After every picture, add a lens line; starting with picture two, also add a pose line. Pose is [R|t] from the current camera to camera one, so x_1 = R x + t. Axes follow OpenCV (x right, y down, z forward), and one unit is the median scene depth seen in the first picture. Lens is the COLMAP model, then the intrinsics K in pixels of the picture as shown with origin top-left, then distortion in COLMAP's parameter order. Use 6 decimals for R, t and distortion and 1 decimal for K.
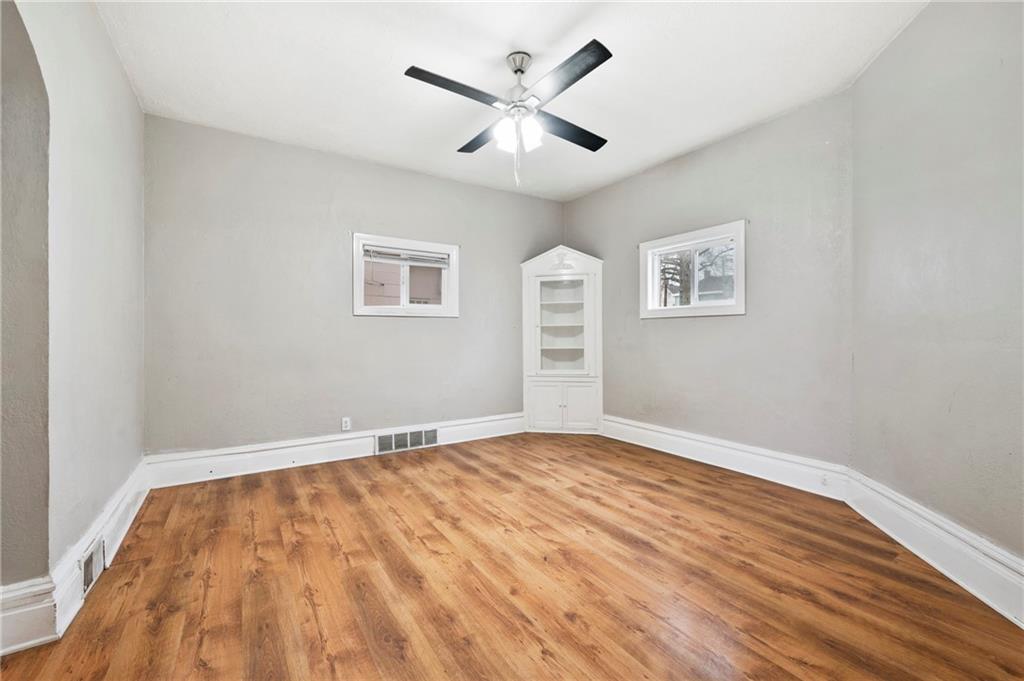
lens RADIAL K [[424.2, 0, 512.0], [0, 424.2, 340.5], [0, 0, 1]] dist [0.000382, 0.000014]
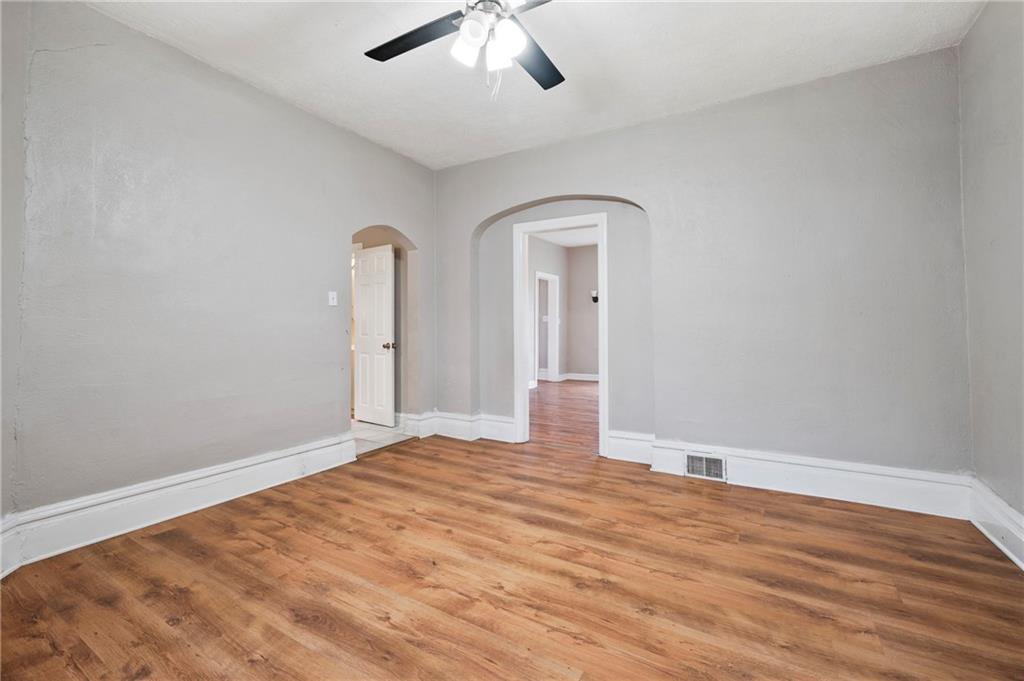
lens RADIAL K [[424.2, 0, 512.0], [0, 424.2, 340.5], [0, 0, 1]] dist [0.000382, 0.000014]
pose [[-0.895987, 0.018448, -0.443697, 0.321392], [-0.000546, 0.999090, 0.042642, -0.011703], [0.444080, 0.038449, -0.895162, 1.844061]]
